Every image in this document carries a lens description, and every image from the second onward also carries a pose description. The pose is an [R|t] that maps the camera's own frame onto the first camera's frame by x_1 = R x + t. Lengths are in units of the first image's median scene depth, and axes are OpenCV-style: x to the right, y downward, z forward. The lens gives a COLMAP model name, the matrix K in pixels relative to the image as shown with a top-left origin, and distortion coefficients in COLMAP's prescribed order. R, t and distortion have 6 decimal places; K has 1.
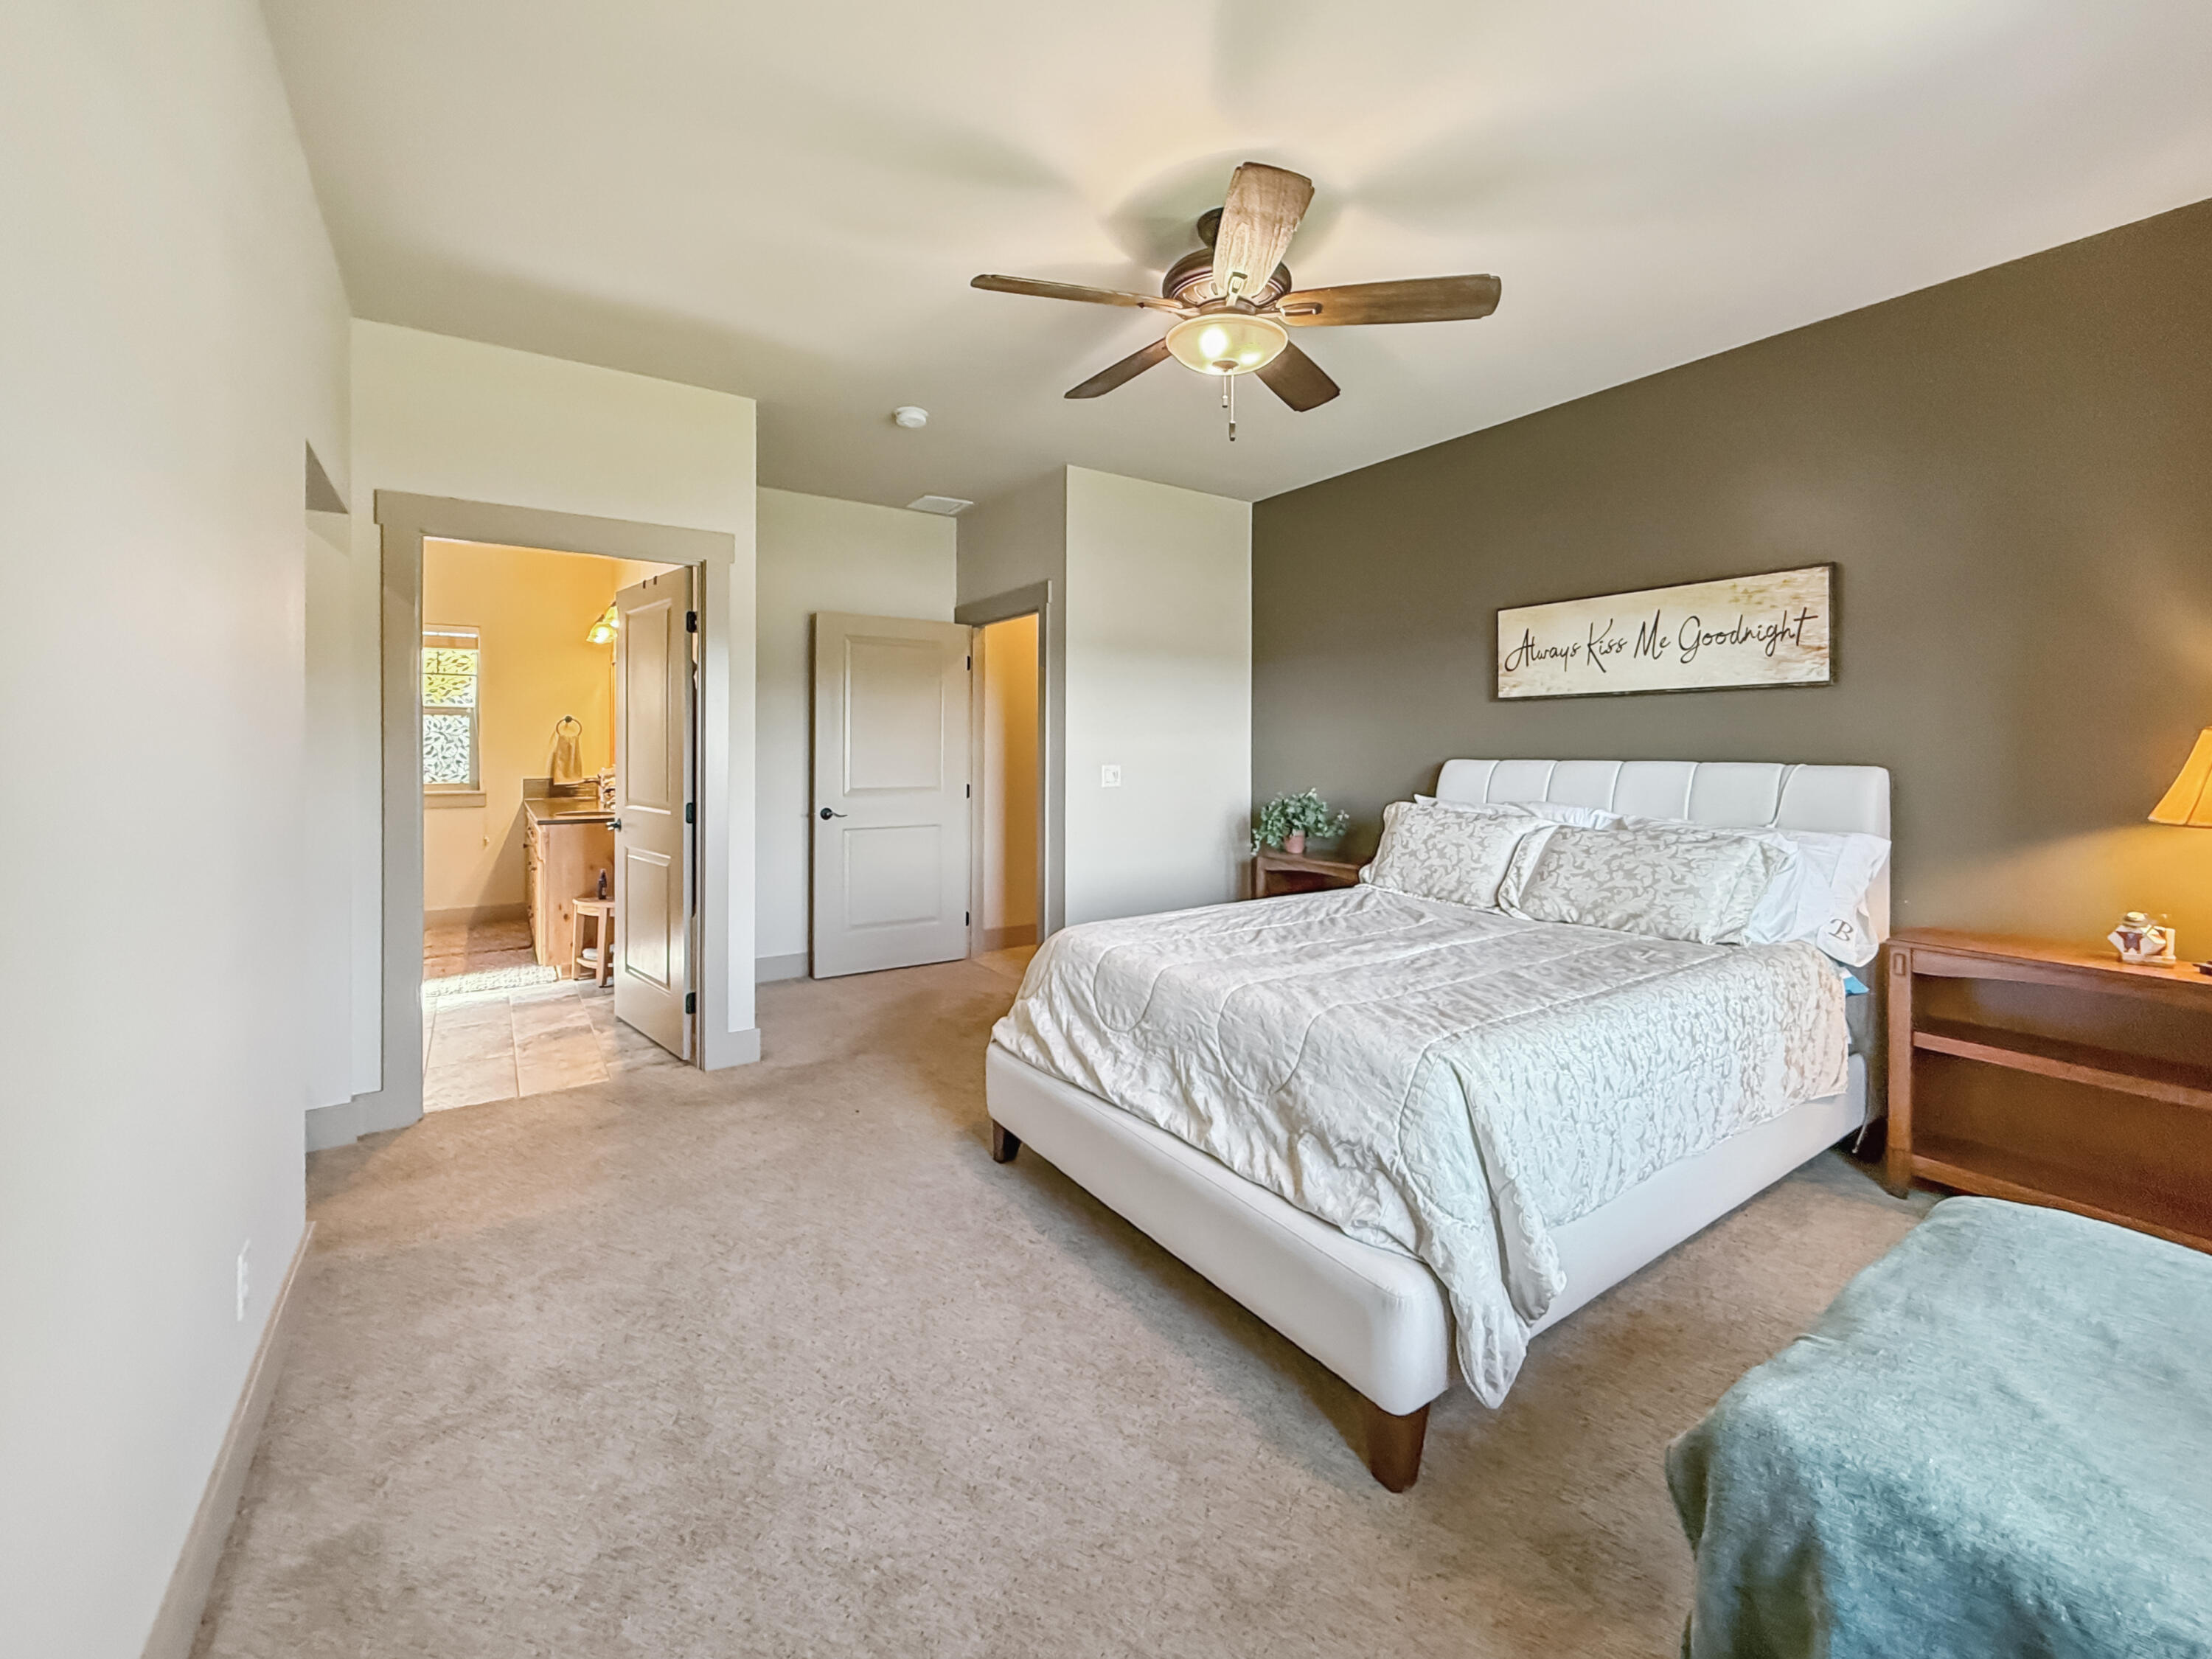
lens RADIAL K [[897.1, 0, 1103.3], [0, 897.1, 833.8], [0, 0, 1]] dist [0.001760, 0.000053]
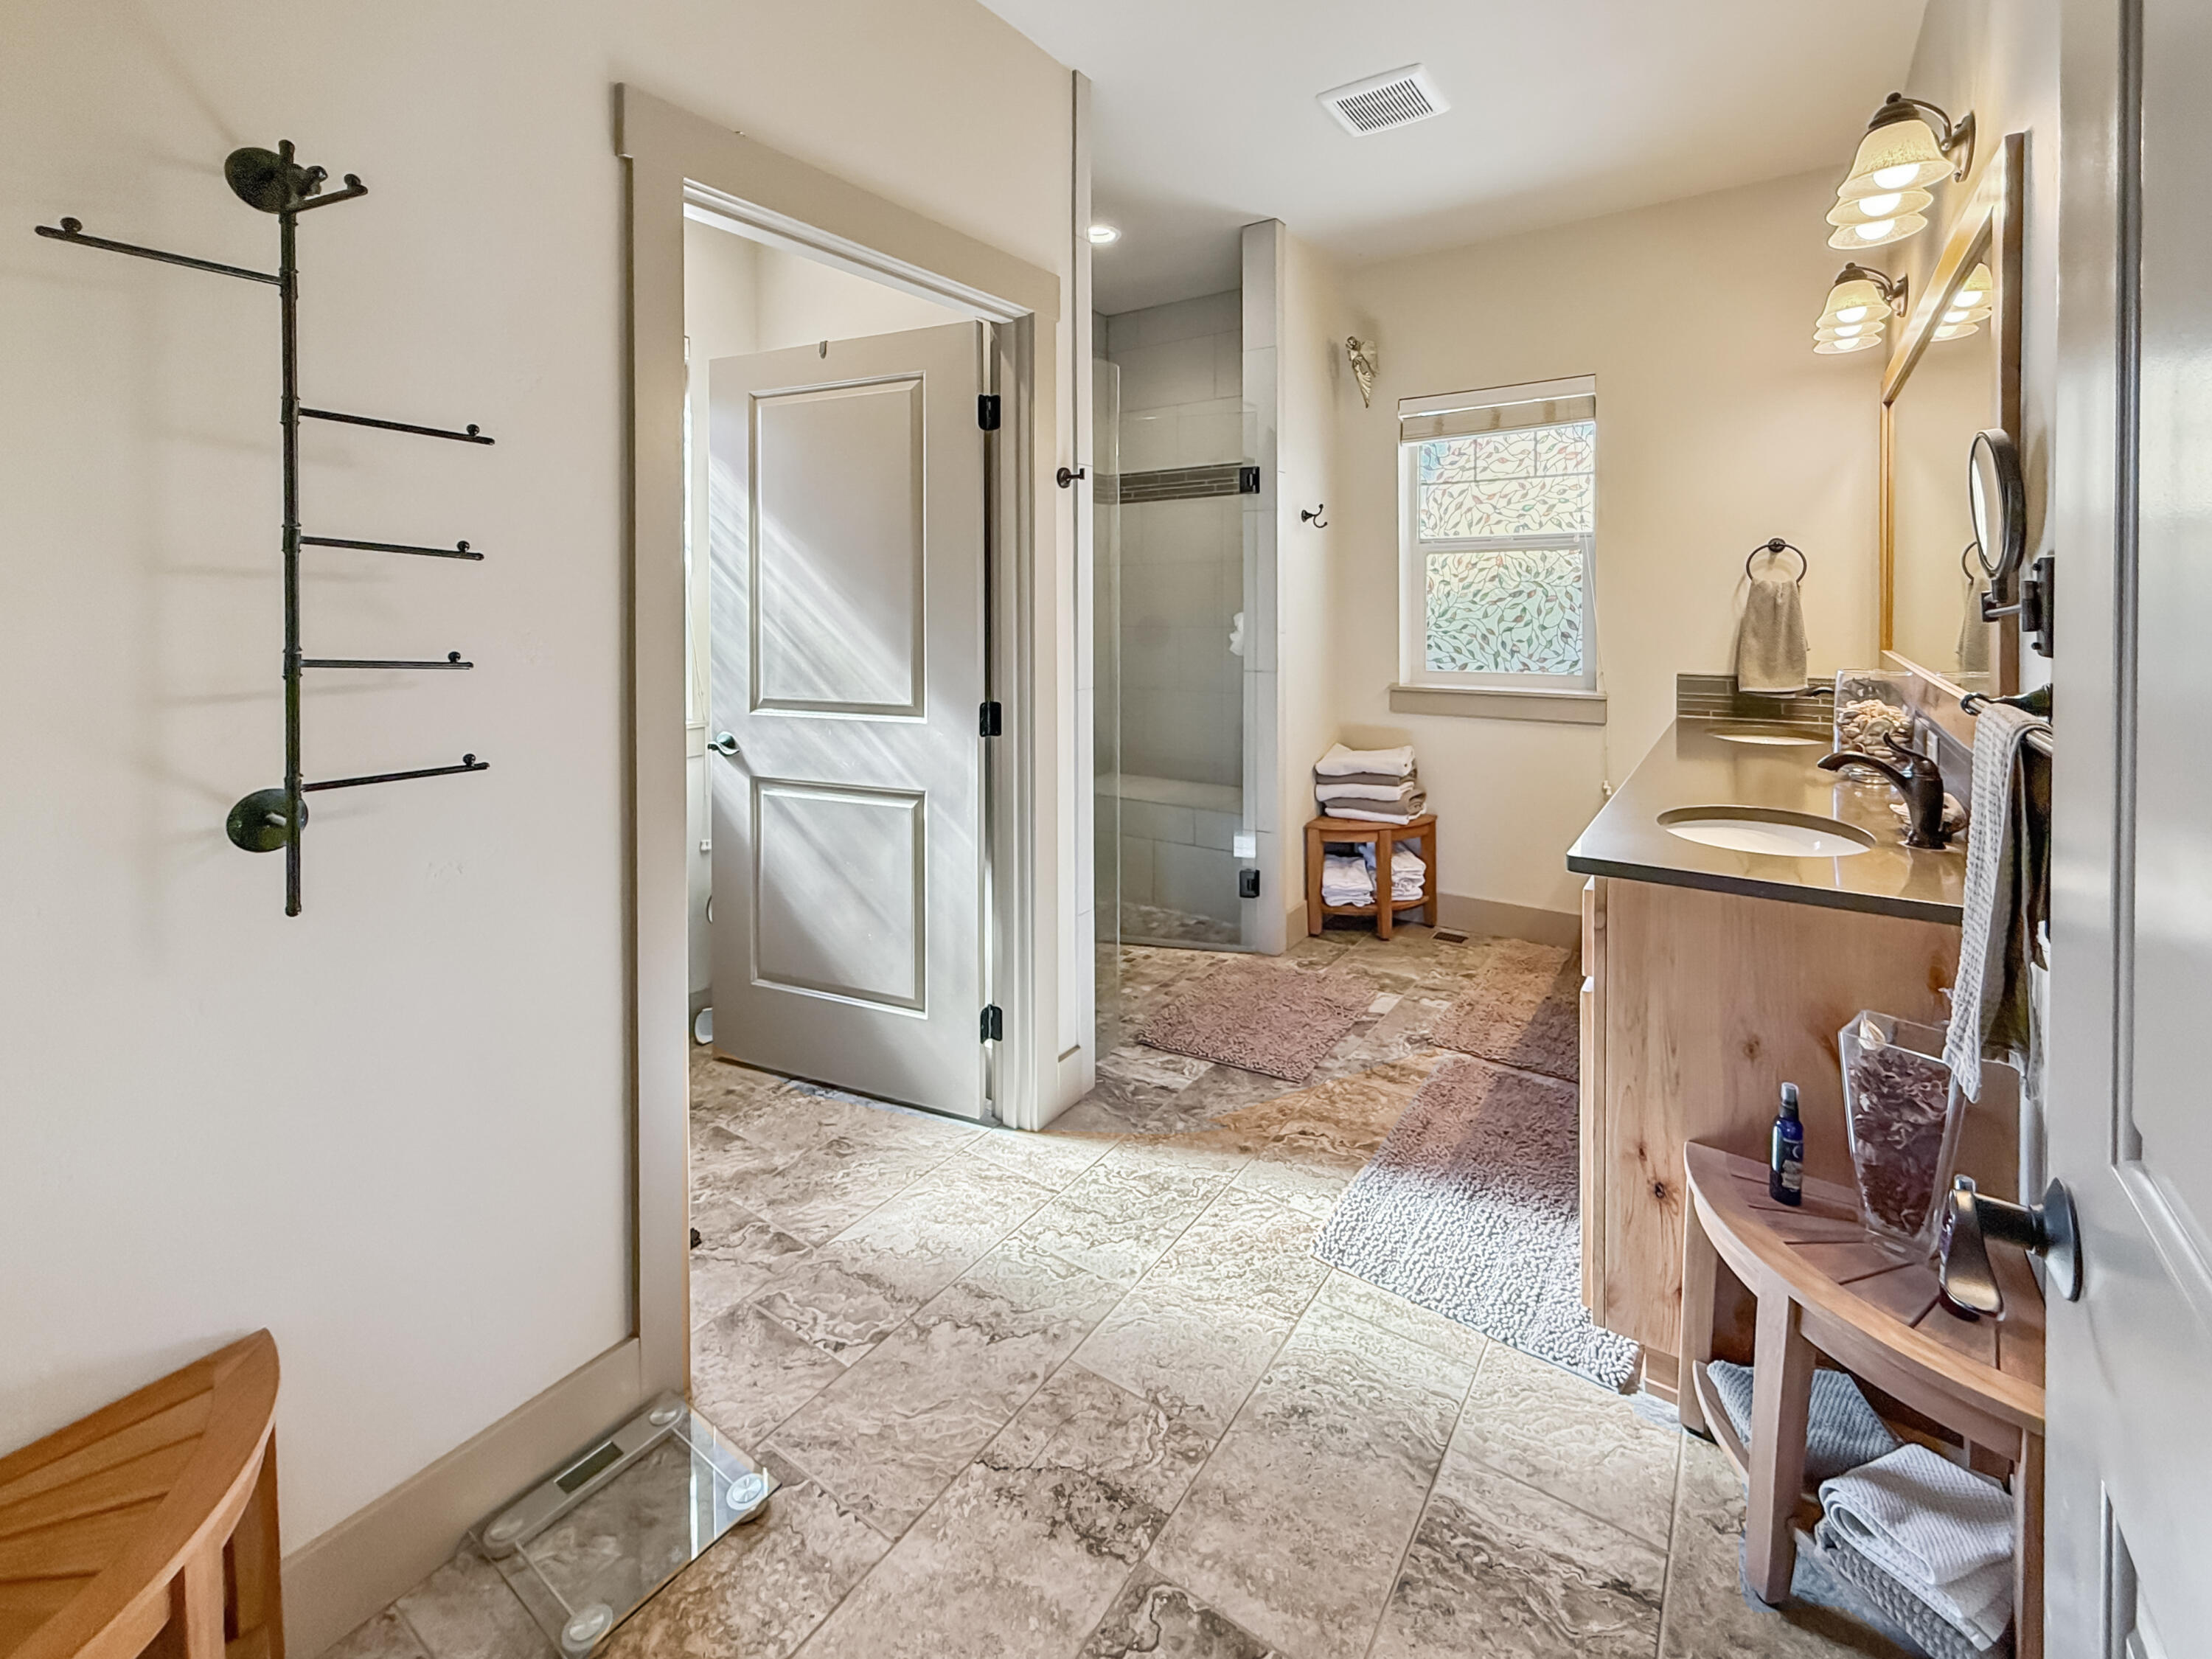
lens RADIAL K [[897.1, 0, 1101.0], [0, 897.1, 826.8], [0, 0, 1]] dist [0.001760, 0.000053]
pose [[0.370428, 0.220421, -0.902329, -0.302735], [-0.071978, 0.975327, 0.208704, -0.059952], [0.926068, -0.012362, 0.377154, 0.524838]]
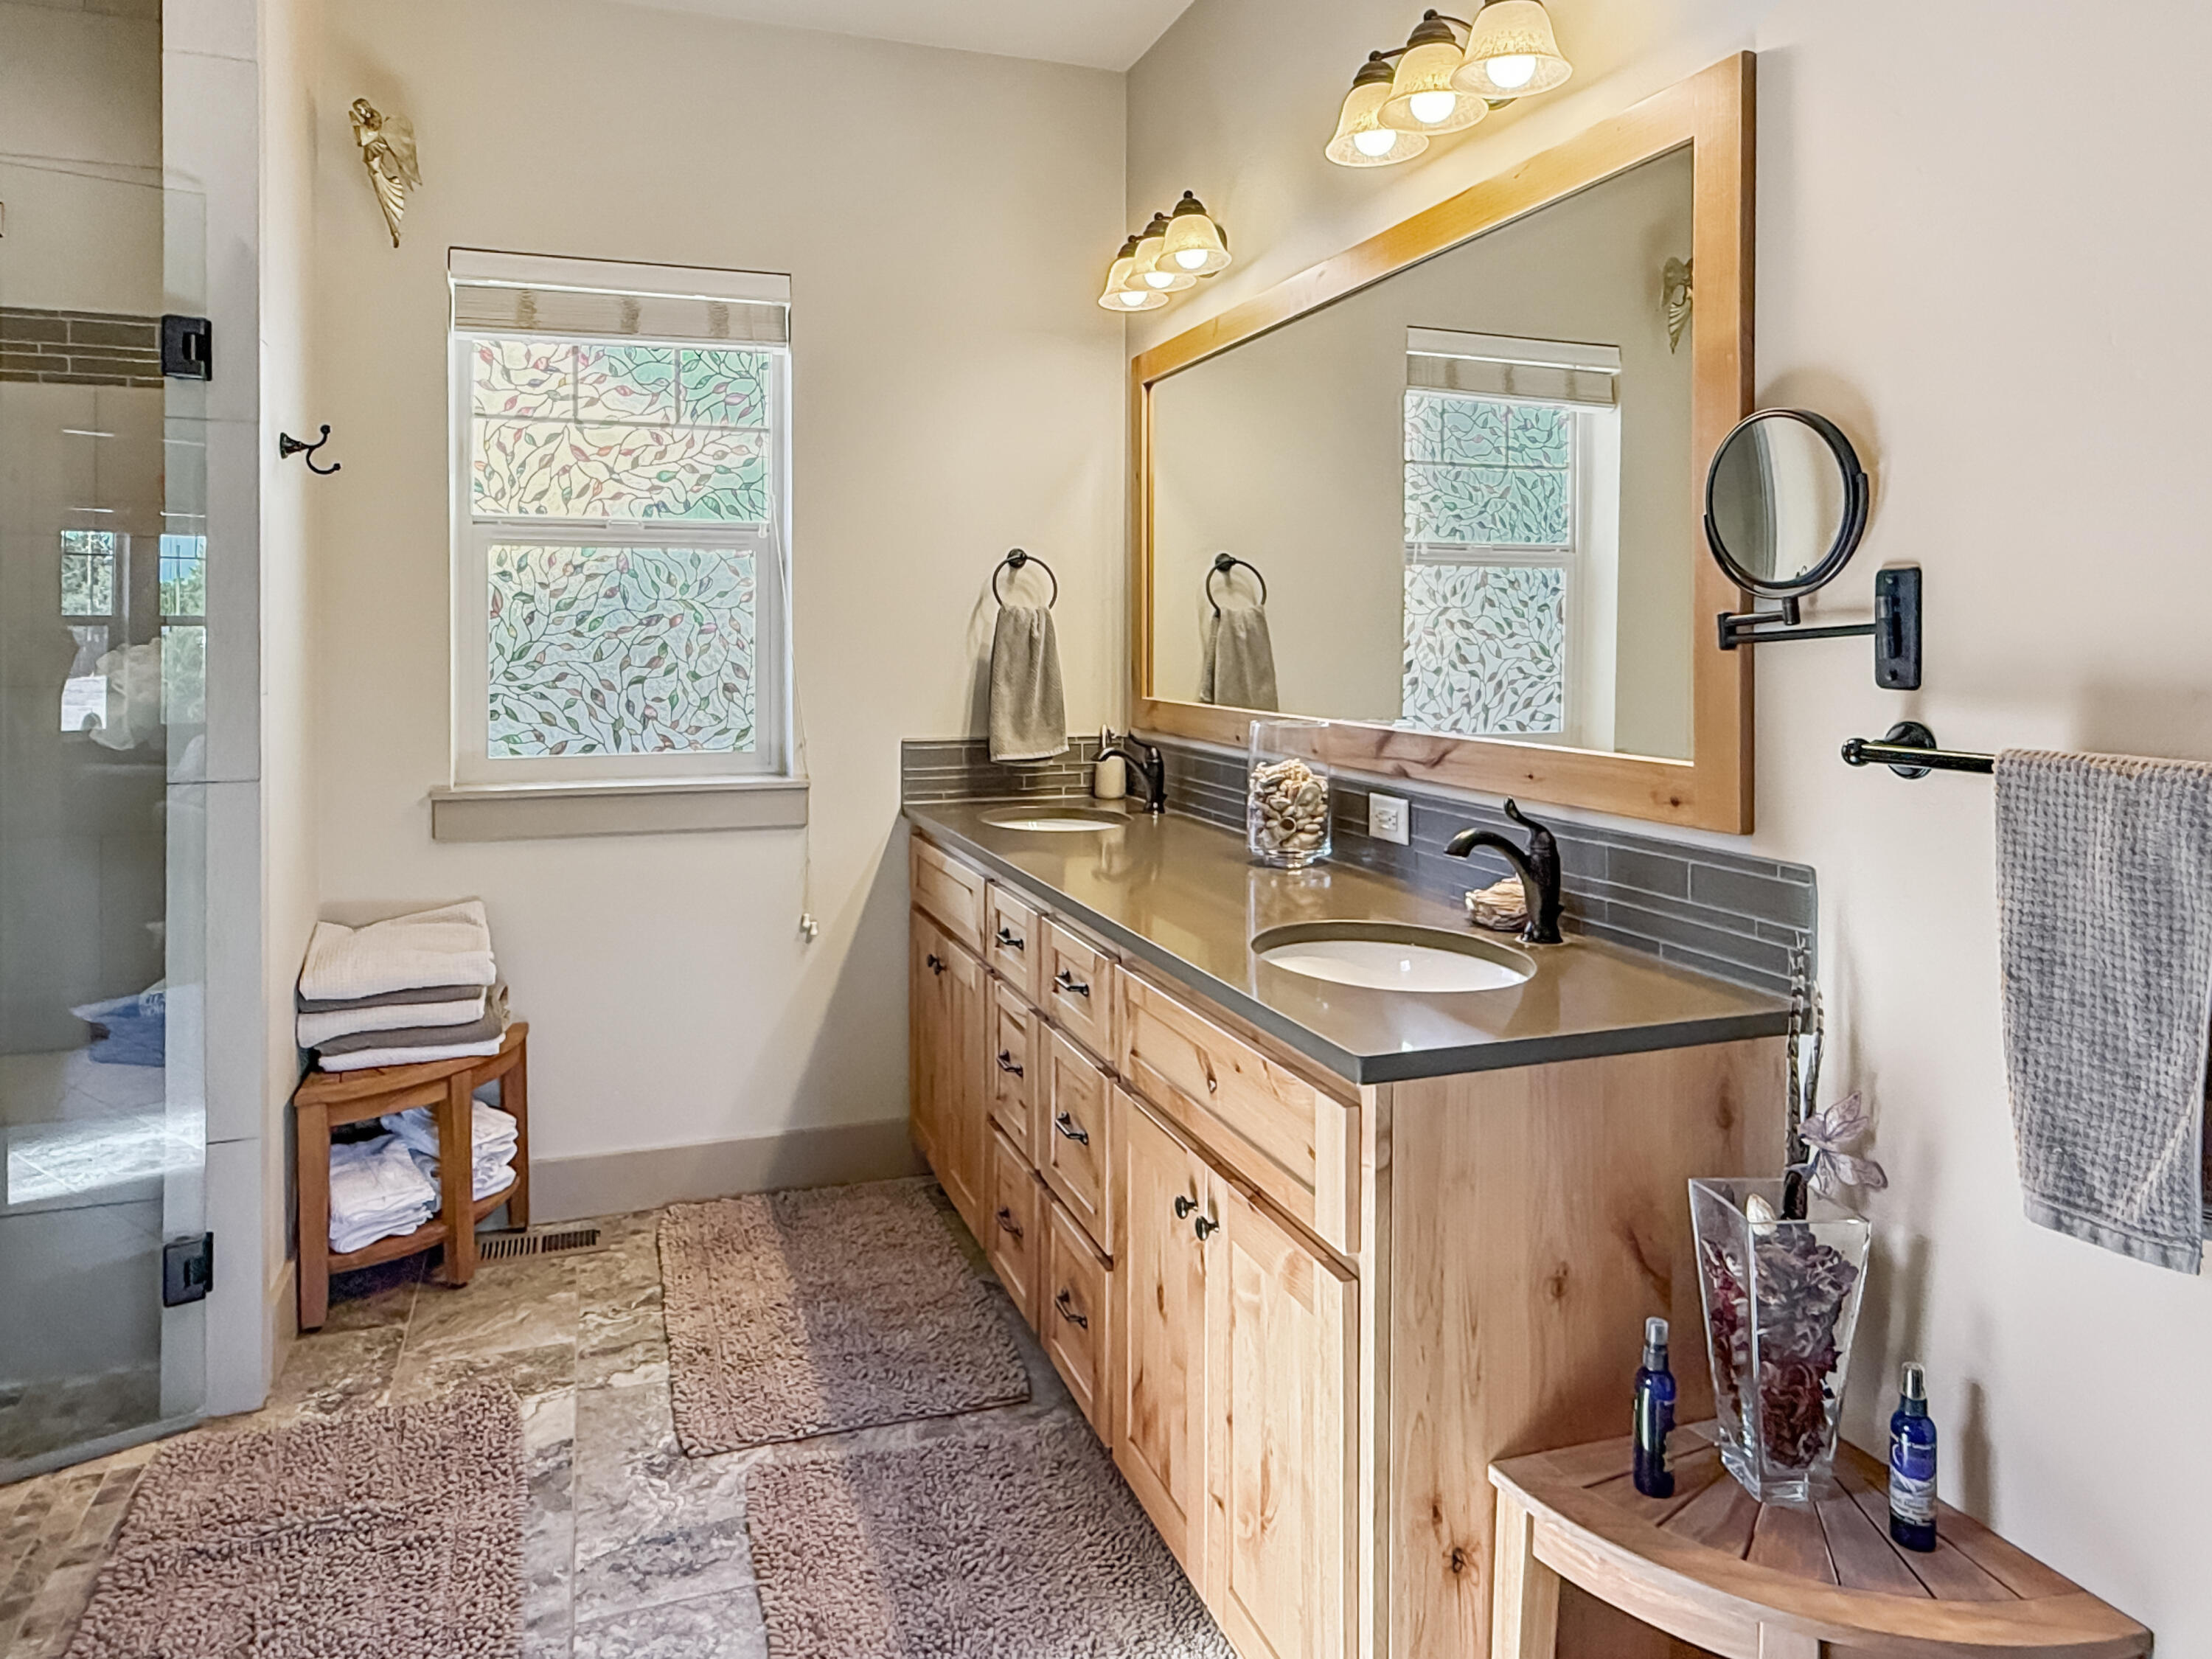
lens RADIAL K [[1449.2, 0, 1100.6], [0, 1449.2, 815.8], [0, 0, 1]] dist [-0.003231, 0.000993]
pose [[0.966989, 0.028064, -0.253269, -0.445777], [-0.019032, 0.999095, 0.038045, -0.055890], [0.254107, -0.031969, 0.966648, 0.511152]]
